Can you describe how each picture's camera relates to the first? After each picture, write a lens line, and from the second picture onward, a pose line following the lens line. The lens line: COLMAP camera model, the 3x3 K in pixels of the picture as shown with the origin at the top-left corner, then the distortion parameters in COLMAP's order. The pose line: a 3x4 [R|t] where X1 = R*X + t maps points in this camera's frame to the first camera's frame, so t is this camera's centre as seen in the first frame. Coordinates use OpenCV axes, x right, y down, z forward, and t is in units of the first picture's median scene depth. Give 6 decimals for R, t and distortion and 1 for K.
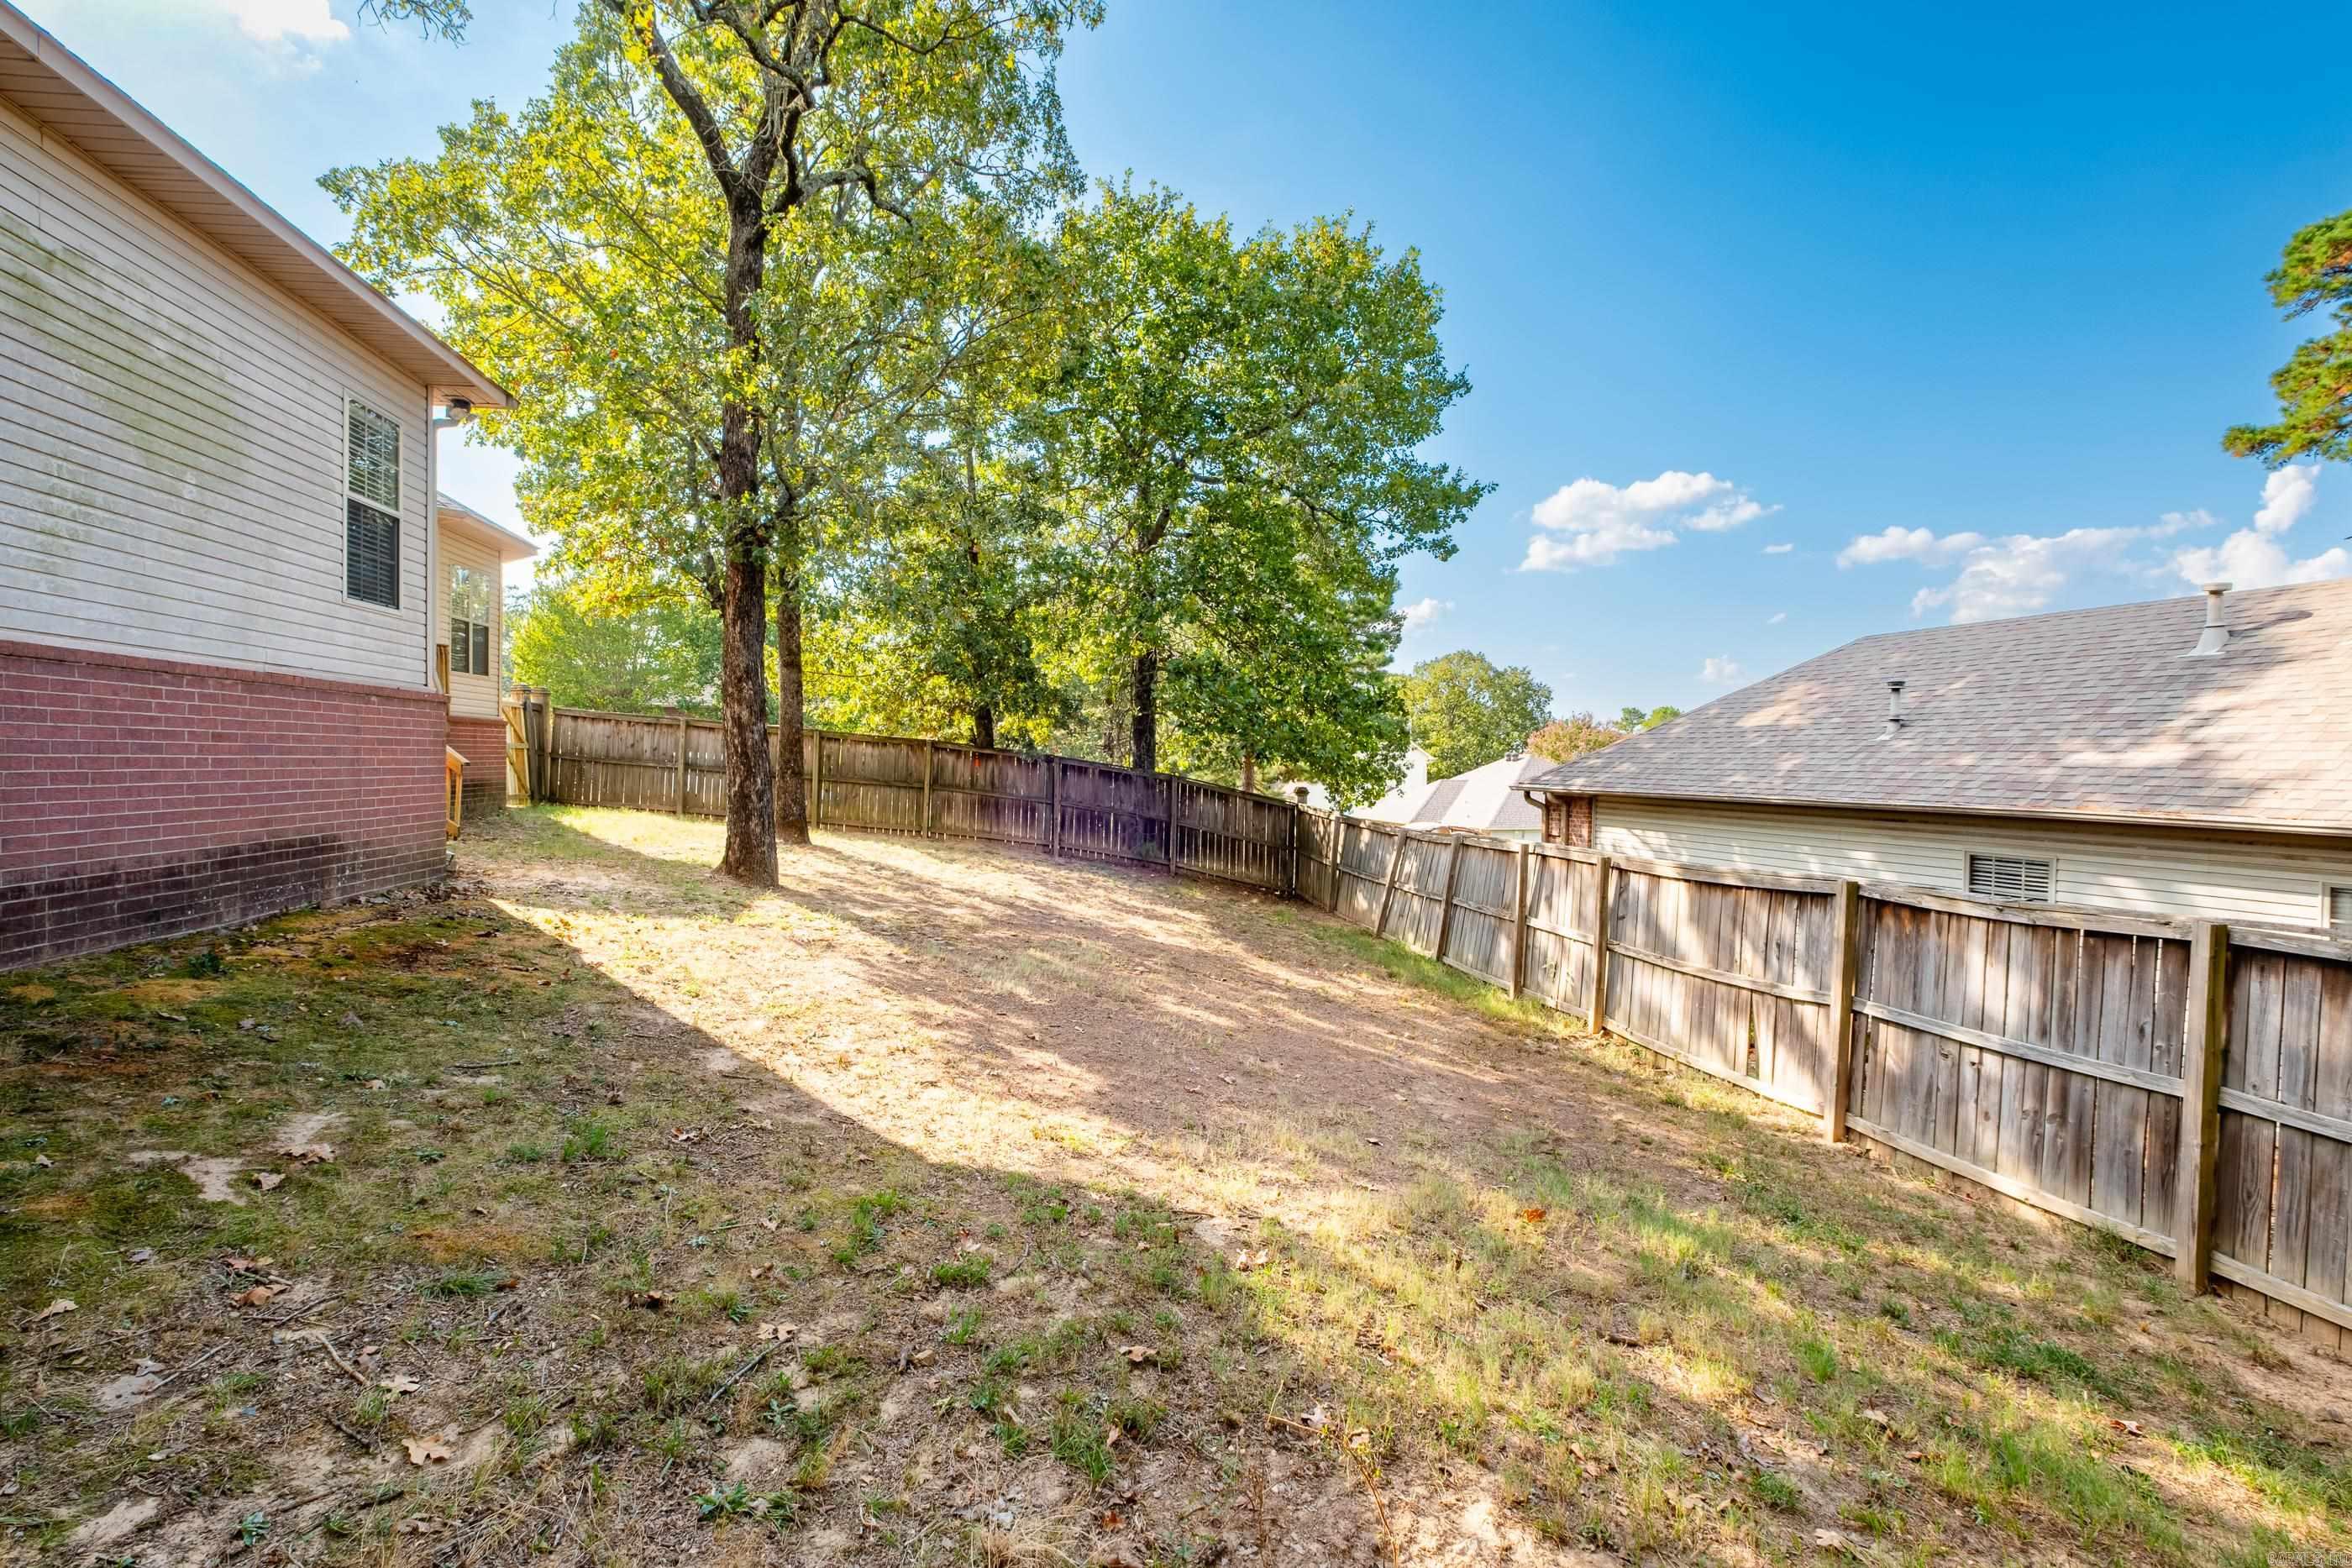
lens RADIAL K [[1112.7, 0, 1132.9], [0, 1112.7, 788.8], [0, 0, 1]] dist [0.005932, -0.004205]
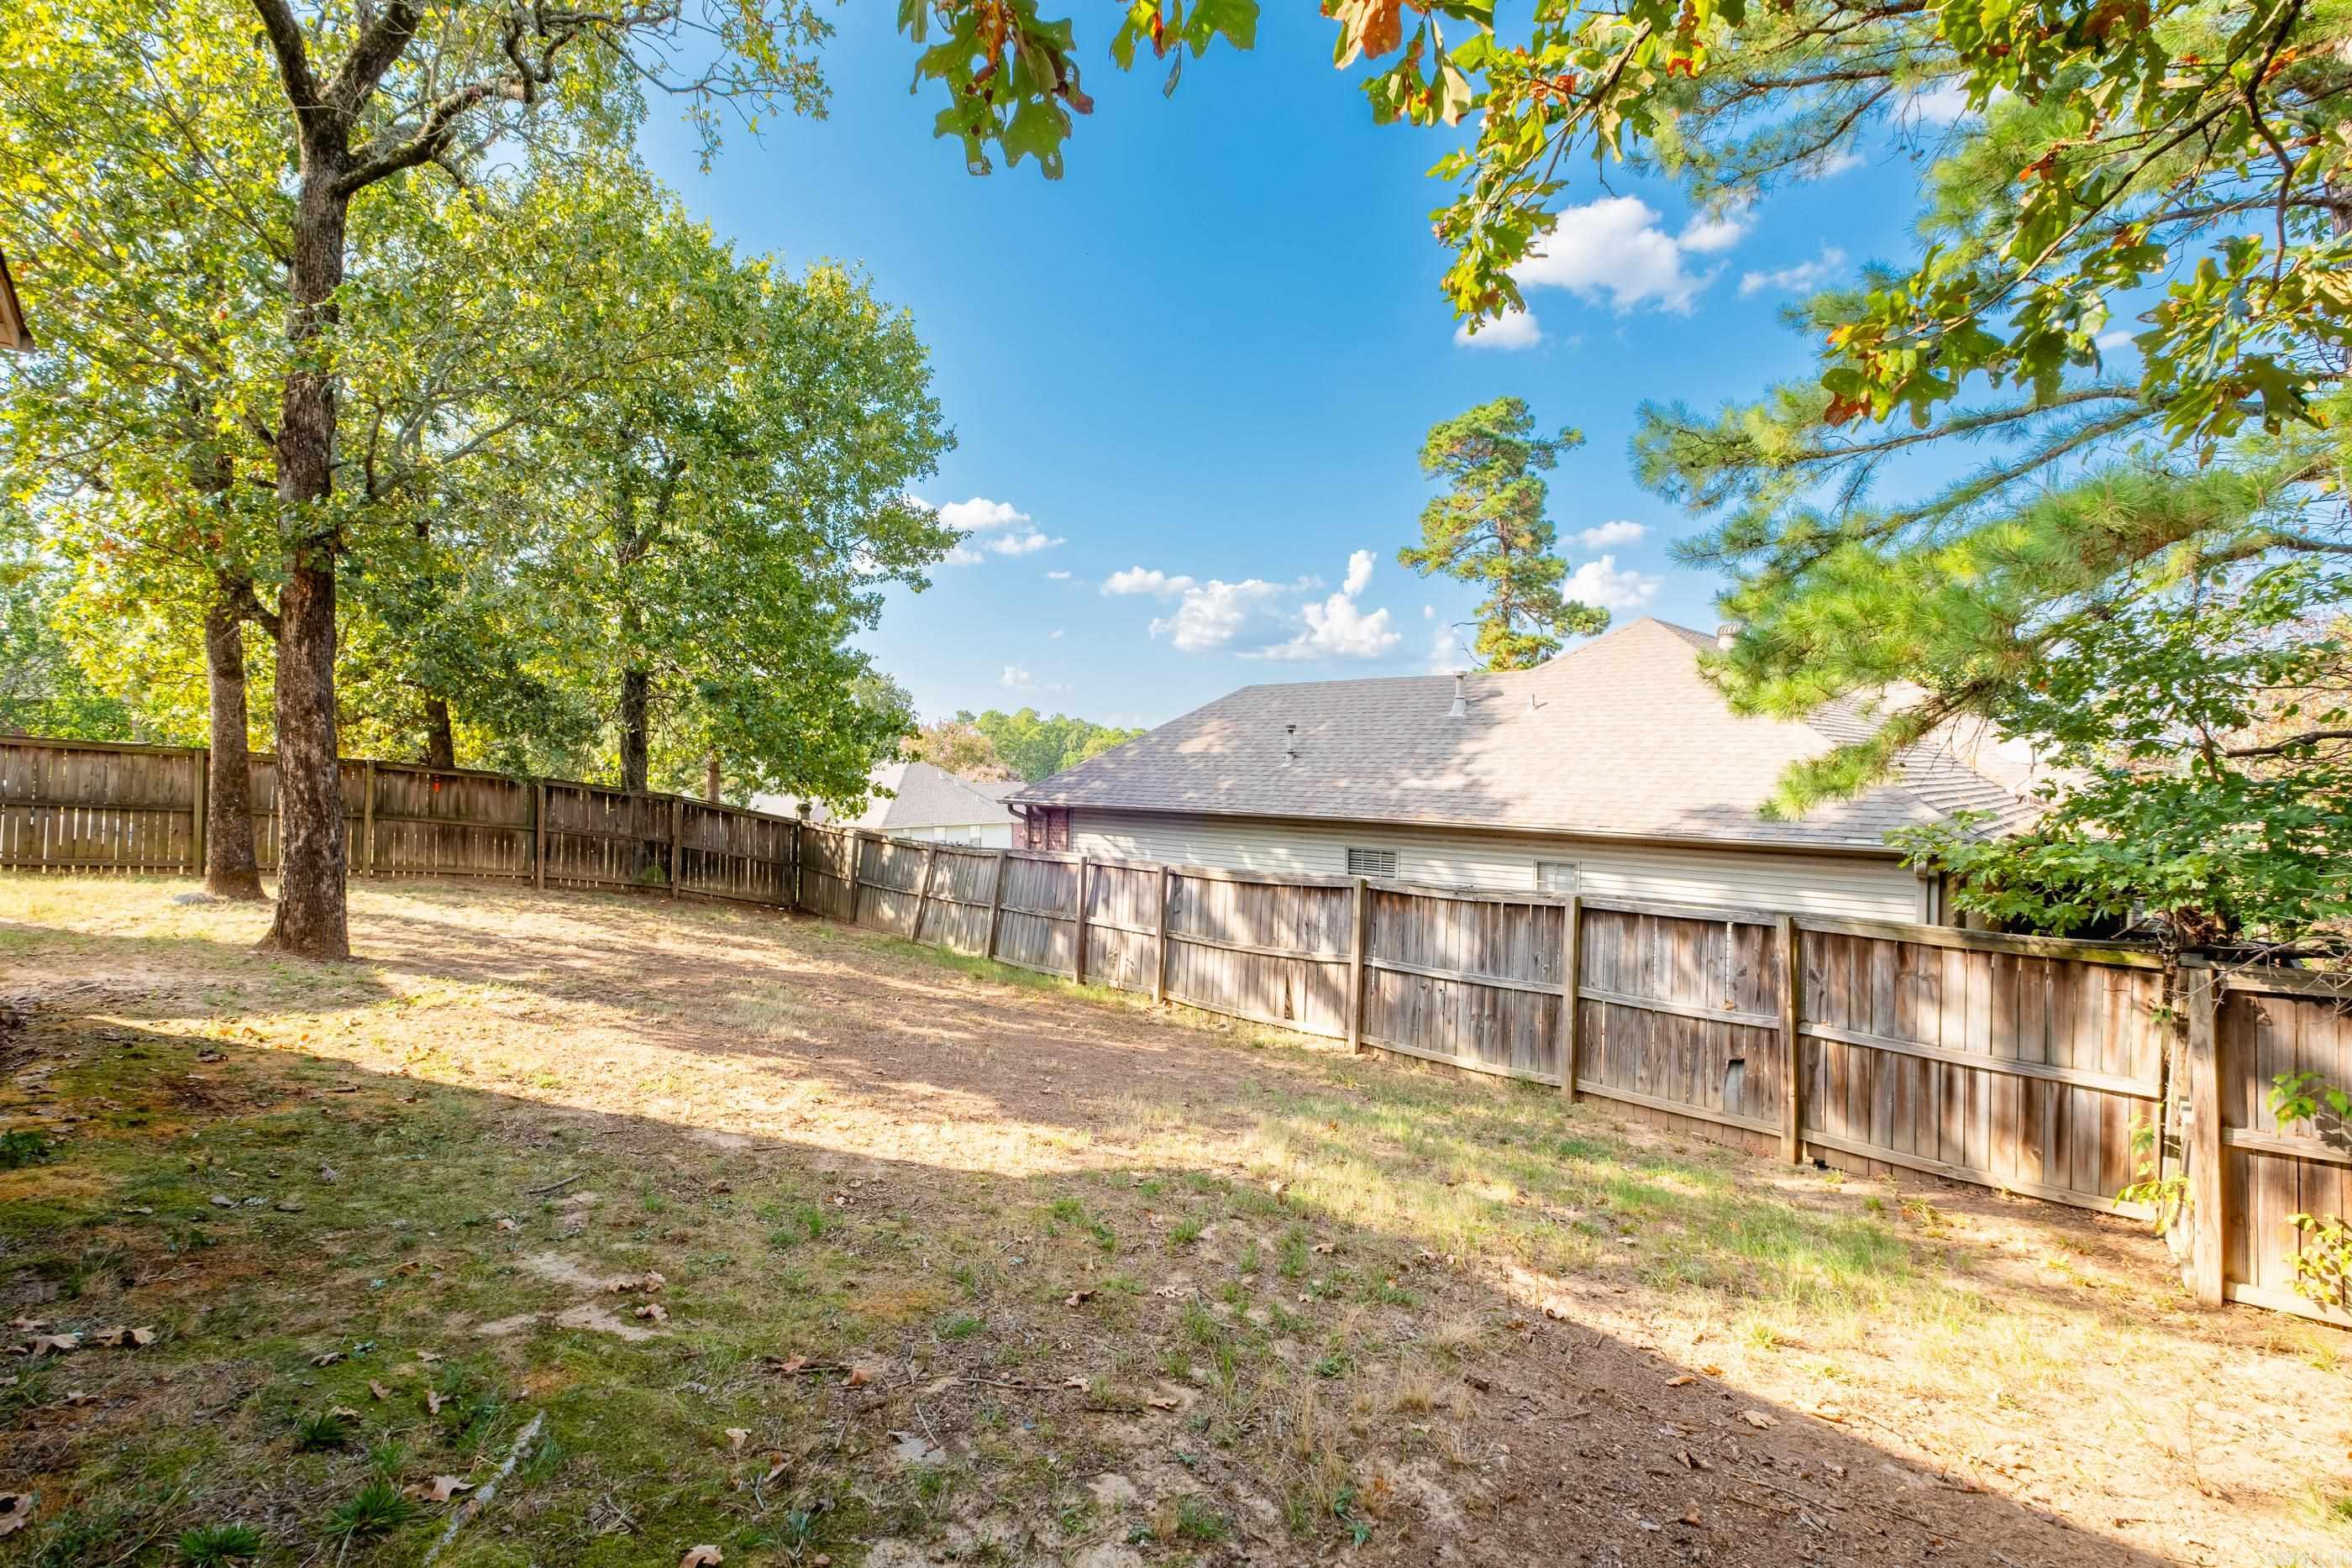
lens RADIAL K [[1112.7, 0, 1132.9], [0, 1112.7, 788.8], [0, 0, 1]] dist [0.005932, -0.004205]
pose [[0.814676, -0.018625, 0.579617, -0.366698], [0.012901, 0.999819, 0.013995, -0.048697], [-0.579773, -0.003924, 0.814769, -0.027696]]
